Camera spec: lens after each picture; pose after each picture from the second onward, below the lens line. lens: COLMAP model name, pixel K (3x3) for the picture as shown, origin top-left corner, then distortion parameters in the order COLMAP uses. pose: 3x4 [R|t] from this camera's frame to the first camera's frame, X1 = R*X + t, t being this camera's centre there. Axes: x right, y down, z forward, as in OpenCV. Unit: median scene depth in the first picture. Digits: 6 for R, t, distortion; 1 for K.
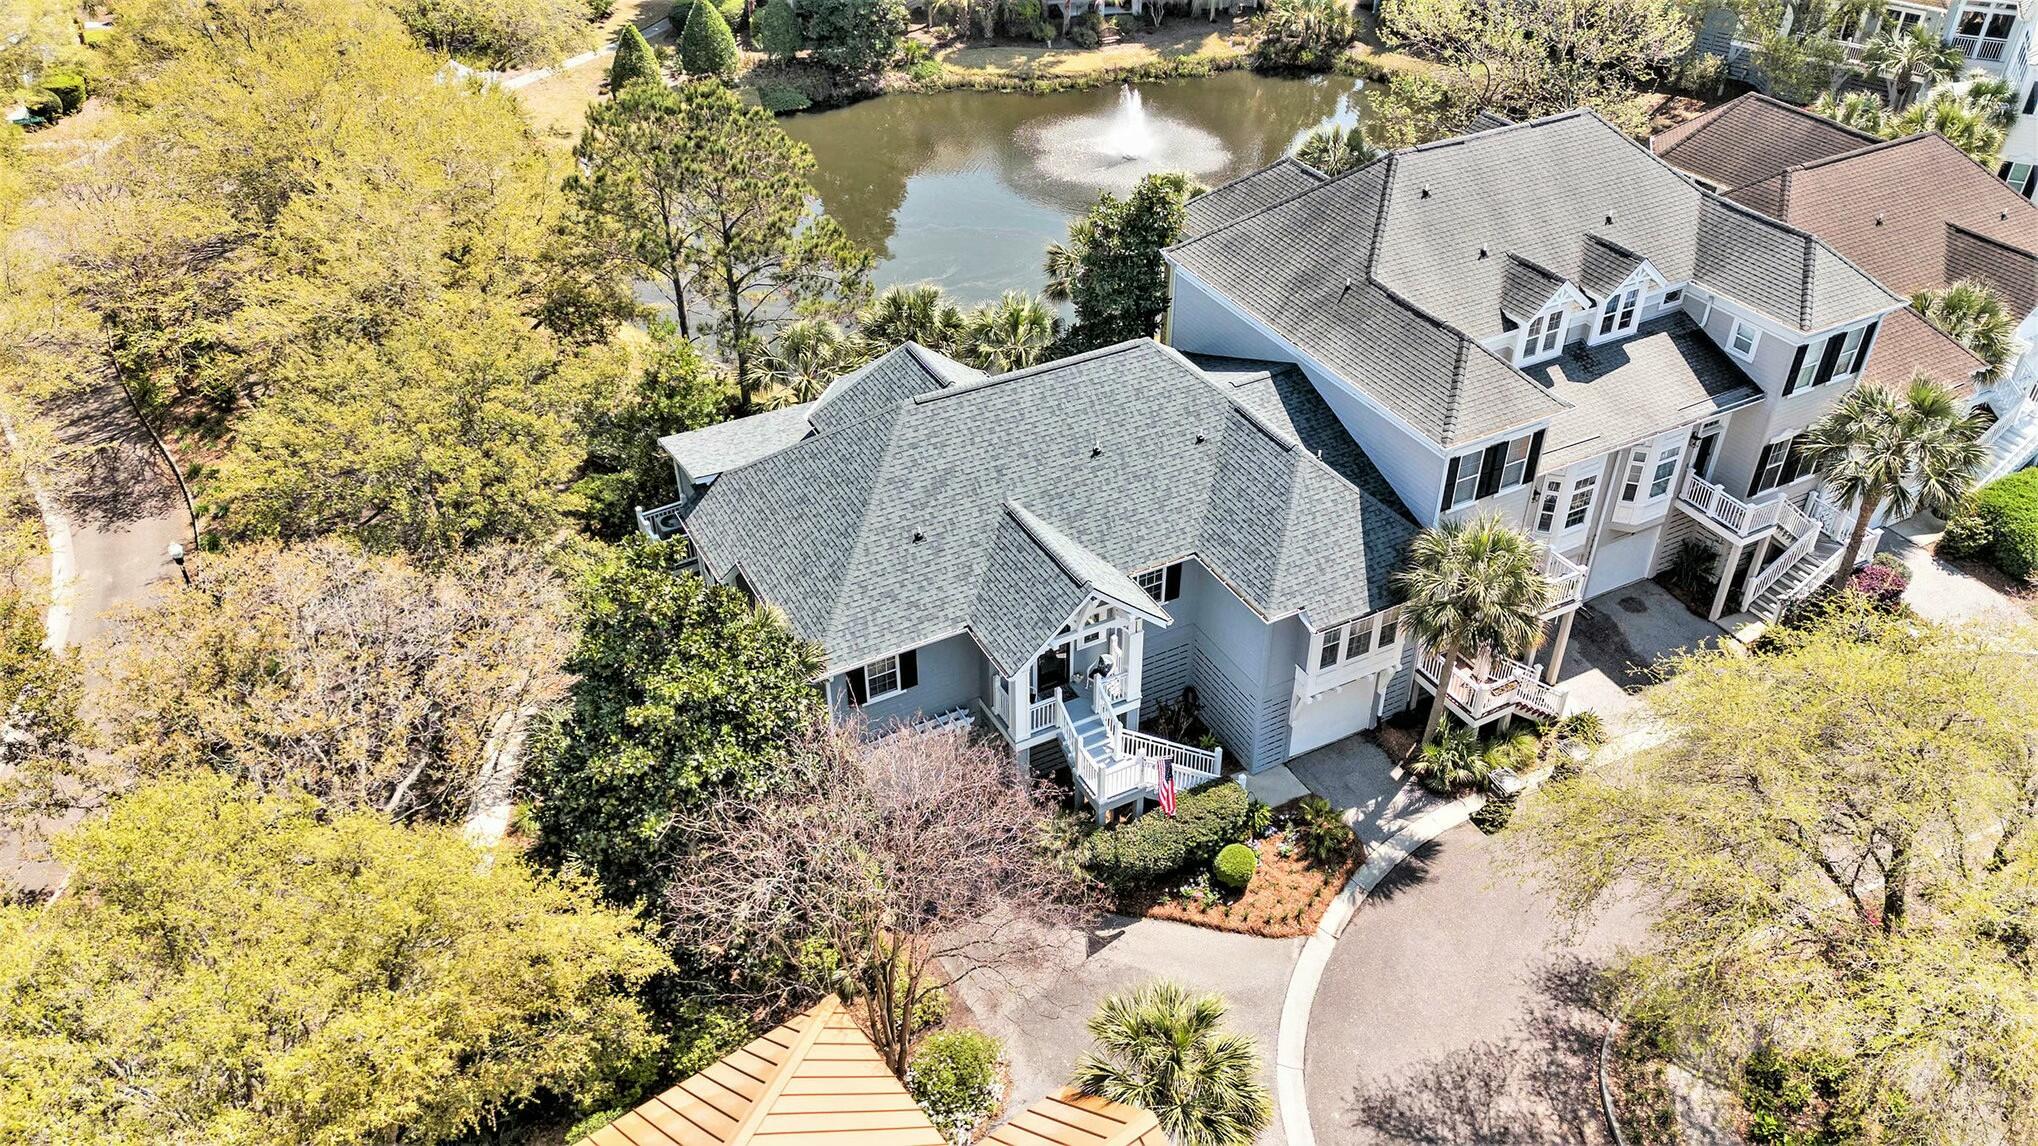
lens RADIAL K [[1473.6, 0, 1016.3], [0, 1473.6, 568.8], [0, 0, 1]] dist [0.084059, -0.000701]
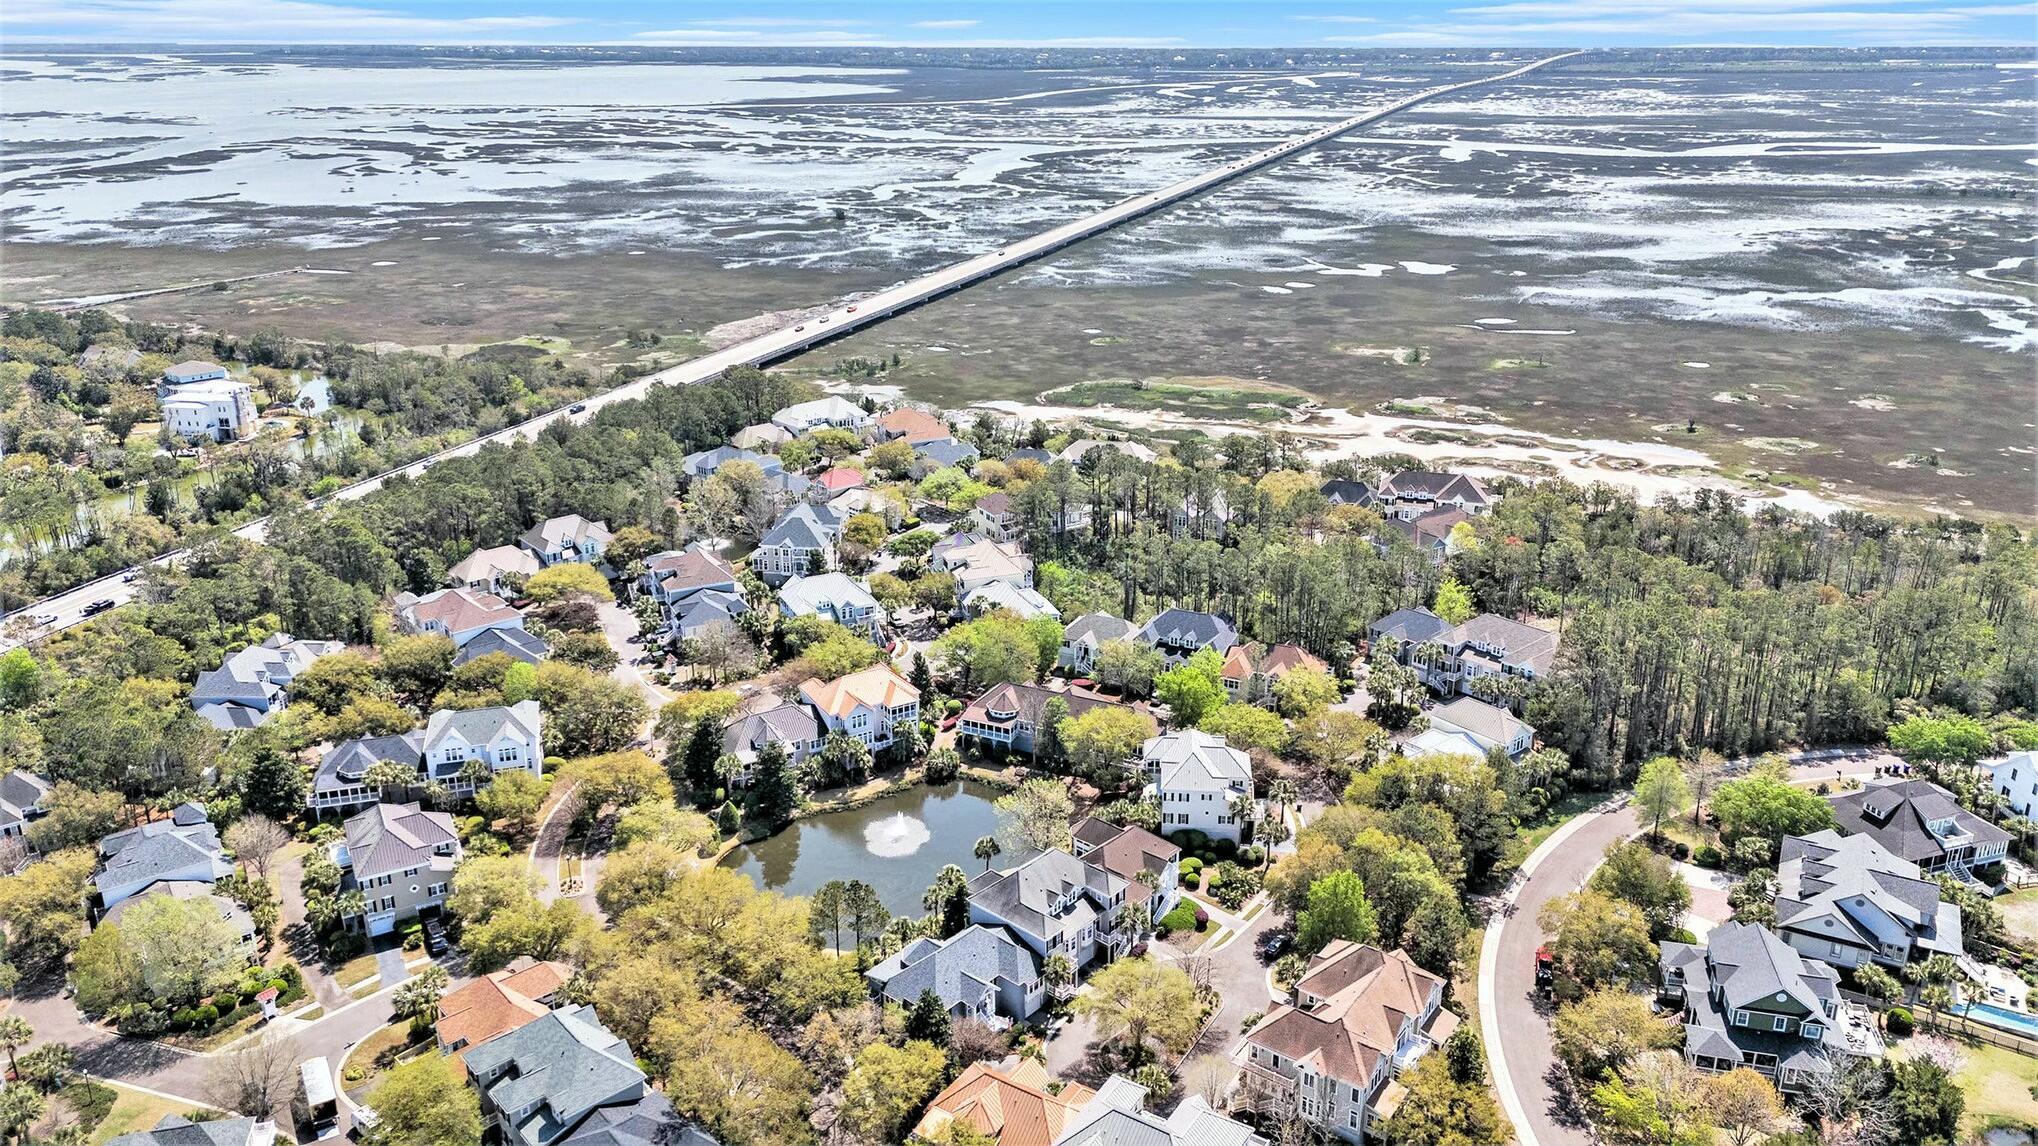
lens RADIAL K [[1473.6, 0, 1024.4], [0, 1473.6, 571.8], [0, 0, 1]] dist [0.084059, -0.000701]
pose [[0.933623, -0.113517, 0.339796, -1.155027], [0.203354, 0.948785, -0.241771, -0.060378], [-0.294948, 0.294822, 0.908892, -3.361264]]
